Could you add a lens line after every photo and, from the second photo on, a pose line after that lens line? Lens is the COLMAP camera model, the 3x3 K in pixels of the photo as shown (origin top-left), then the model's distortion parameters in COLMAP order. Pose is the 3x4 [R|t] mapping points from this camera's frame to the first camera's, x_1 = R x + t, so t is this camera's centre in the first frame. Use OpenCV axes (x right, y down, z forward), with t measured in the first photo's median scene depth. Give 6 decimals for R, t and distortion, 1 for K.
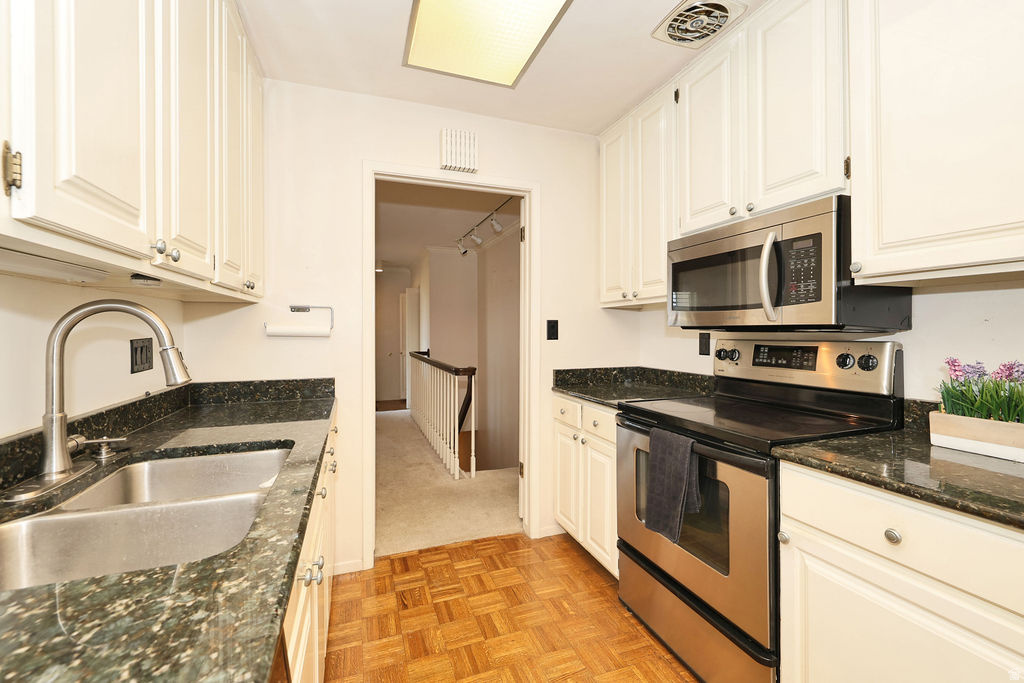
lens RADIAL K [[425.8, 0, 513.2], [0, 425.8, 332.7], [0, 0, 1]] dist [0.000362, -0.003773]
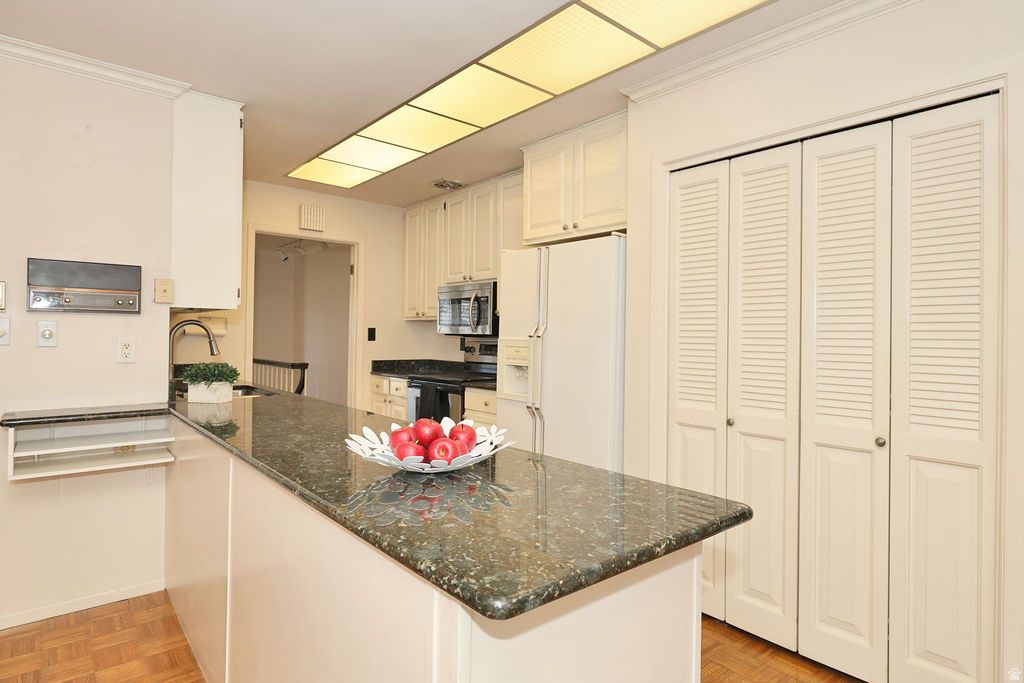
lens RADIAL K [[557.6, 0, 512.5], [0, 557.6, 331.4], [0, 0, 1]] dist [-0.000667, -0.000040]
pose [[0.939804, 0.017666, 0.341257, -0.126223], [-0.014396, 0.999823, -0.012112, -0.000012], [-0.341411, 0.006470, 0.939892, -1.147283]]
